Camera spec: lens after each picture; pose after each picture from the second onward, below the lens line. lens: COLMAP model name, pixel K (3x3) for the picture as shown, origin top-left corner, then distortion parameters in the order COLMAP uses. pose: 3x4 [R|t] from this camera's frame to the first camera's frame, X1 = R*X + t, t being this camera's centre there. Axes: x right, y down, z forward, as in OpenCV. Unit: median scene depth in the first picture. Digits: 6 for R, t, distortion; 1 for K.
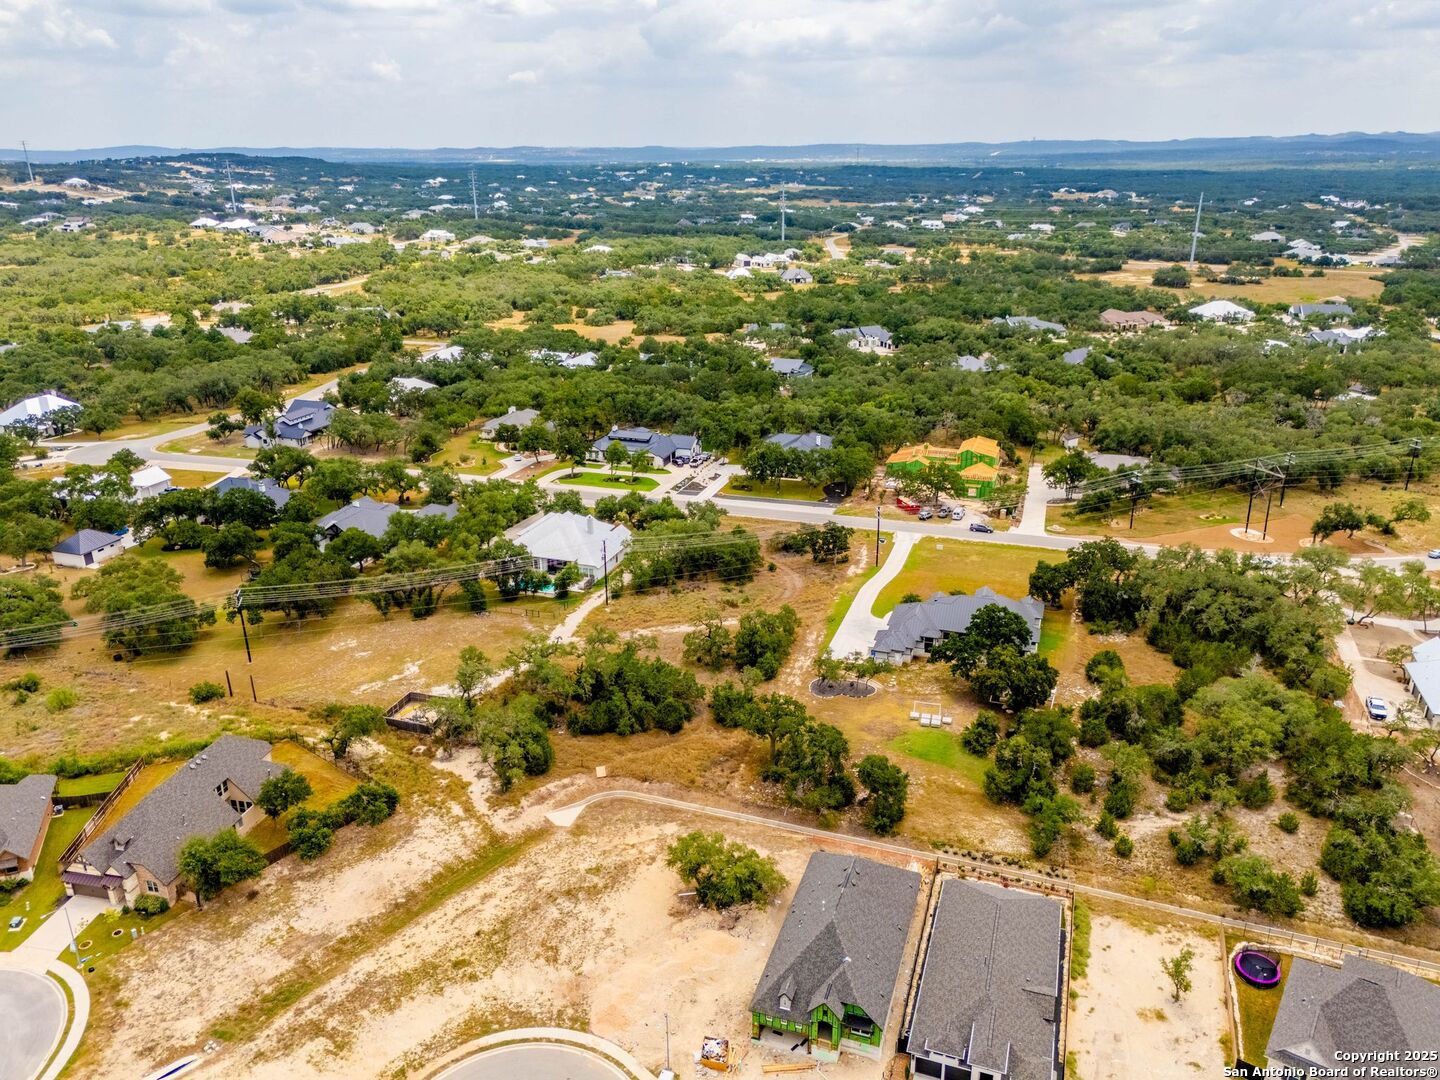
lens RADIAL K [[1053.0, 0, 721.0], [0, 1053.0, 563.0], [0, 0, 1]] dist [0.054267, -0.033265]
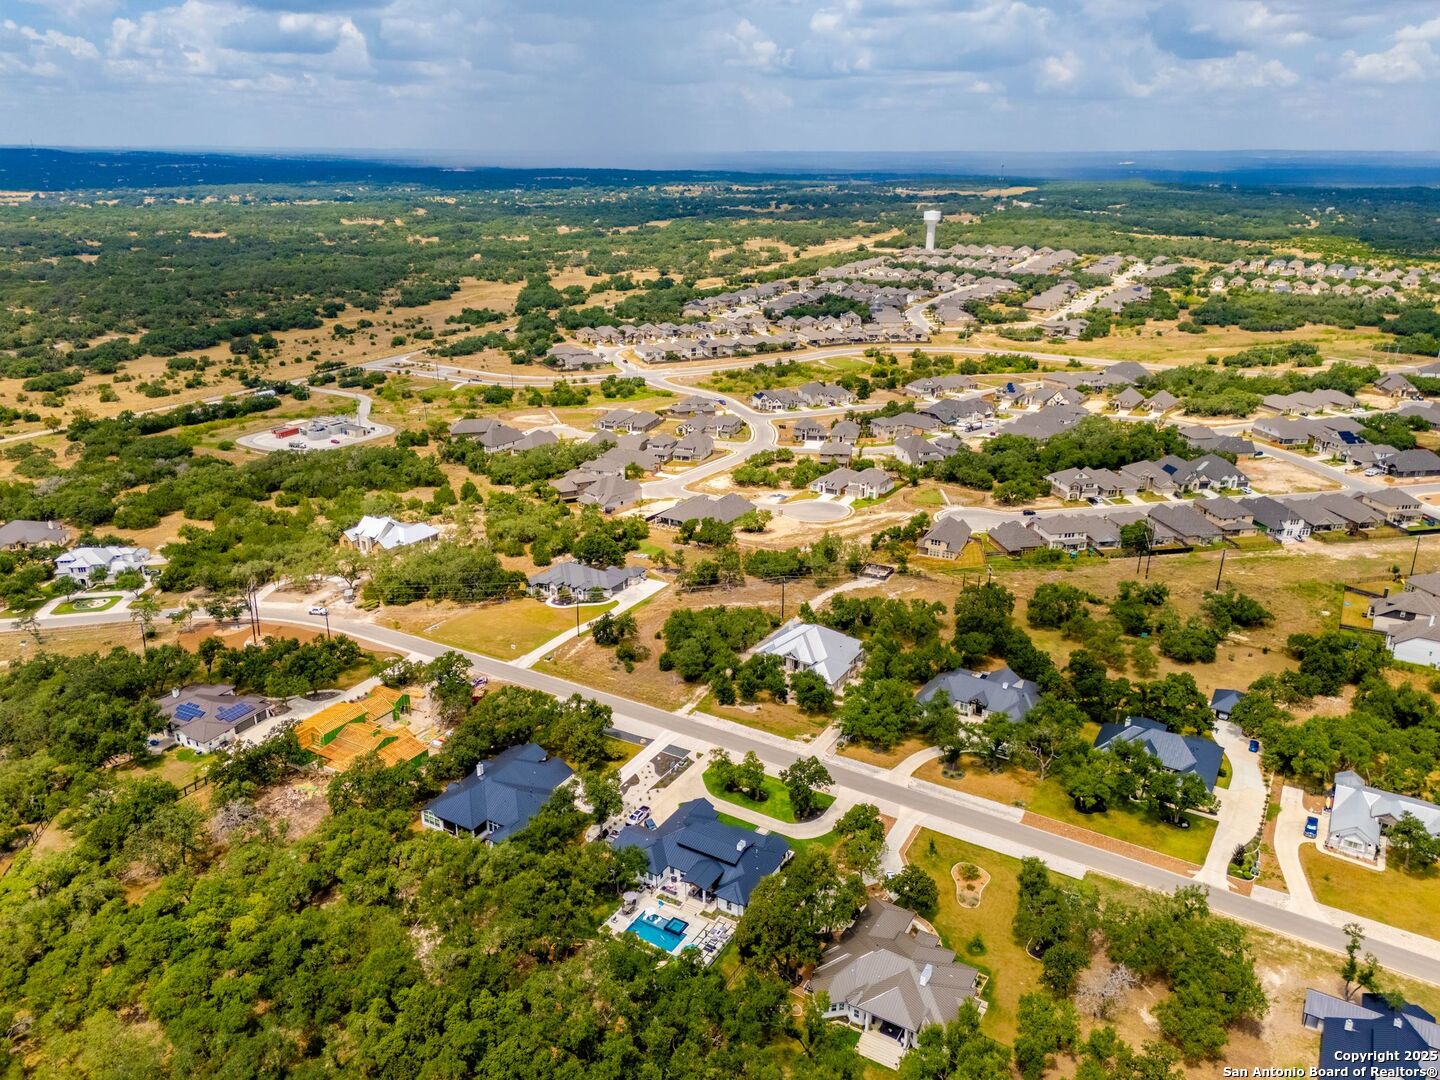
lens RADIAL K [[1062.4, 0, 720.0], [0, 1062.4, 540.0], [0, 0, 1]] dist [0.063109, -0.041884]
pose [[-0.979549, -0.072528, 0.187681, -0.307029], [0.071713, 0.745670, 0.662445, -1.098081], [-0.187994, 0.662356, -0.725219, 2.106427]]
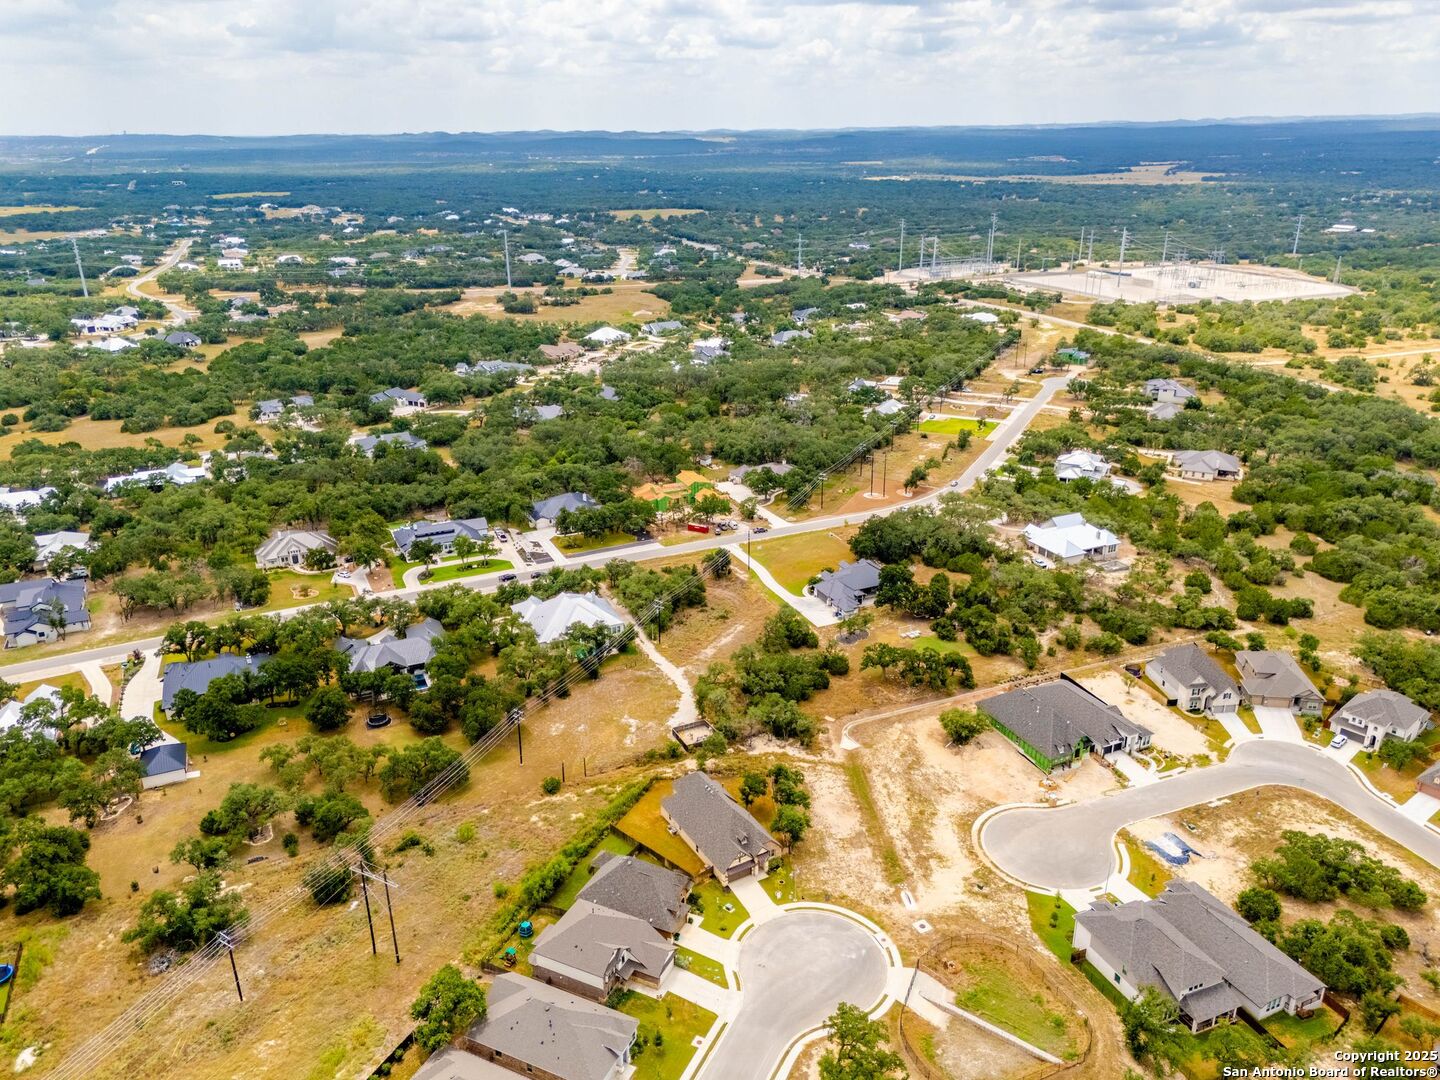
lens RADIAL K [[1060.1, 0, 720.0], [0, 1060.1, 540.0], [0, 0, 1]] dist [0.089203, -0.093965]
pose [[0.726616, -0.246455, 0.641318, -0.943471], [0.255988, 0.963349, 0.080175, -0.190210], [-0.637573, 0.105913, 0.763075, -0.146462]]
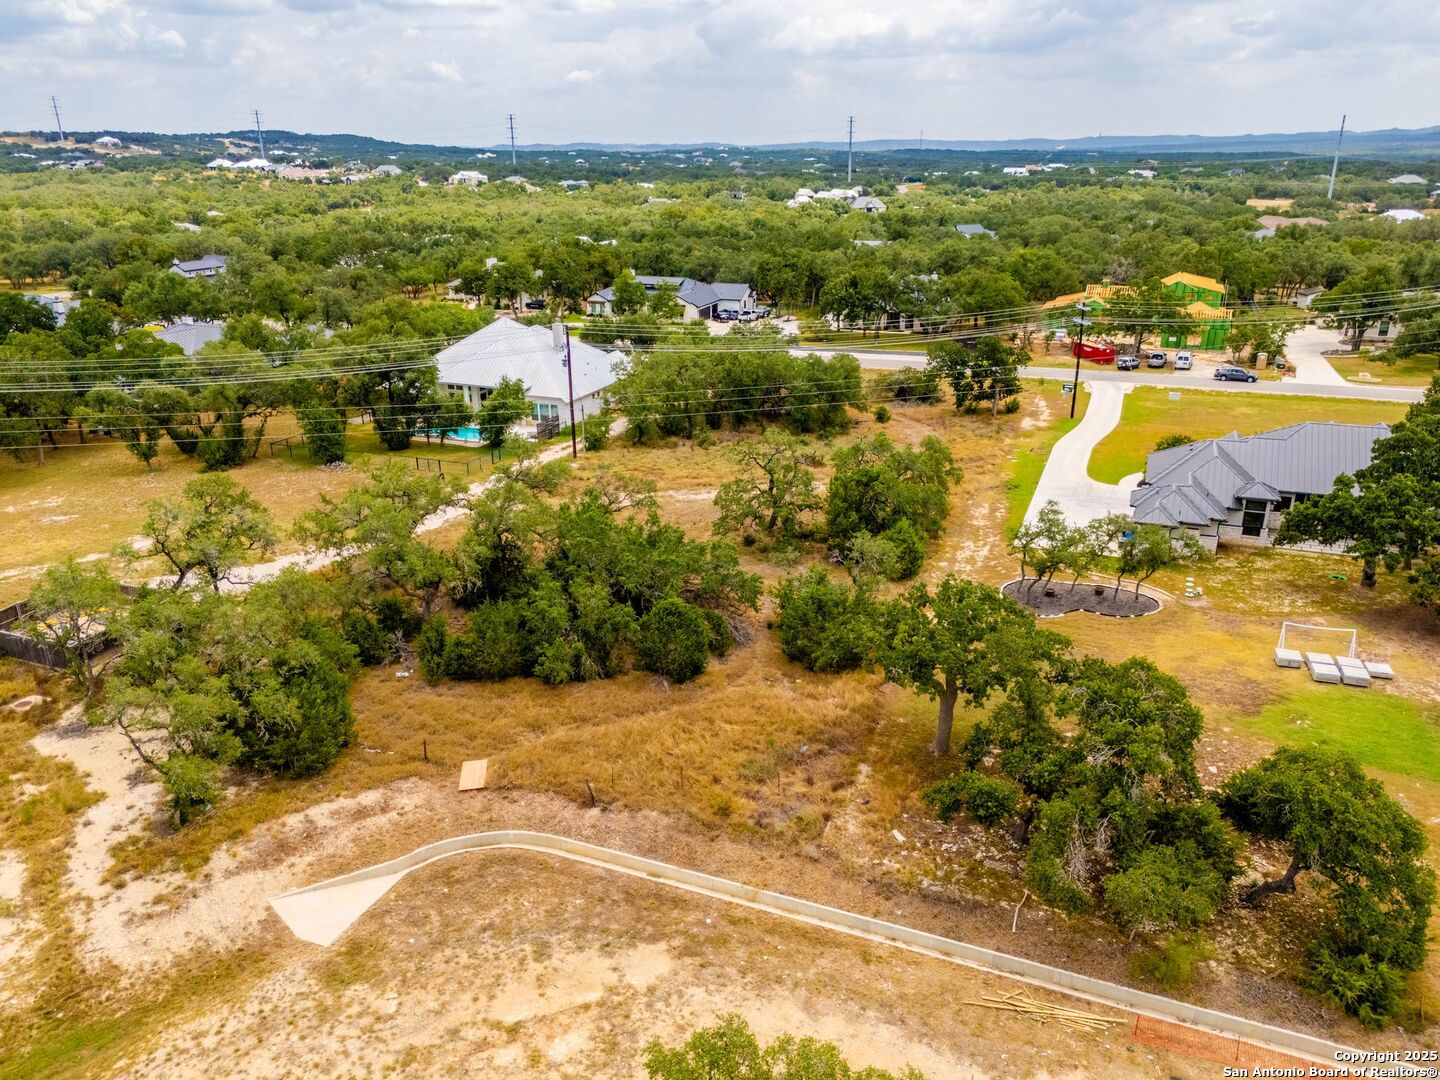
lens RADIAL K [[1053.0, 0, 721.0], [0, 1053.0, 563.0], [0, 0, 1]] dist [0.054267, -0.033265]
pose [[0.998745, 0.019726, -0.046043, -0.010121], [-0.019823, 0.999802, -0.001649, 0.094459], [0.046001, 0.002560, 0.998938, 0.488466]]
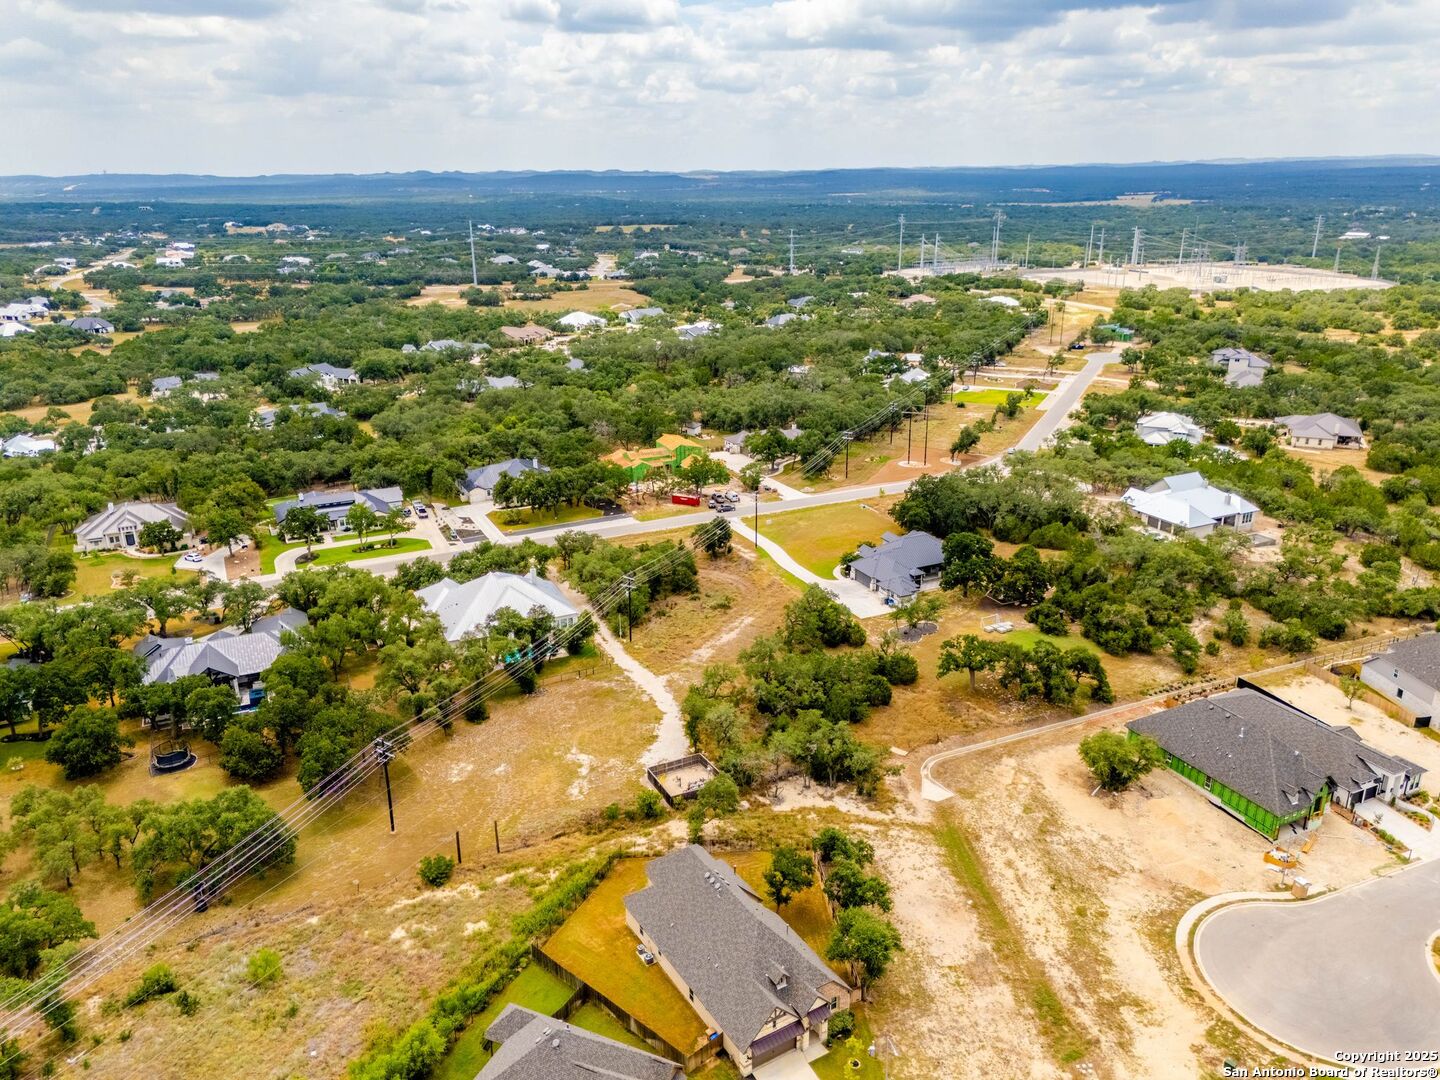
lens RADIAL K [[1062.4, 0, 720.0], [0, 1062.4, 540.0], [0, 0, 1]] dist [0.063109, -0.041884]
pose [[0.715647, -0.227614, 0.660334, -0.675265], [0.261302, 0.964008, 0.049099, -0.076383], [-0.647743, 0.137409, 0.749365, 0.226531]]
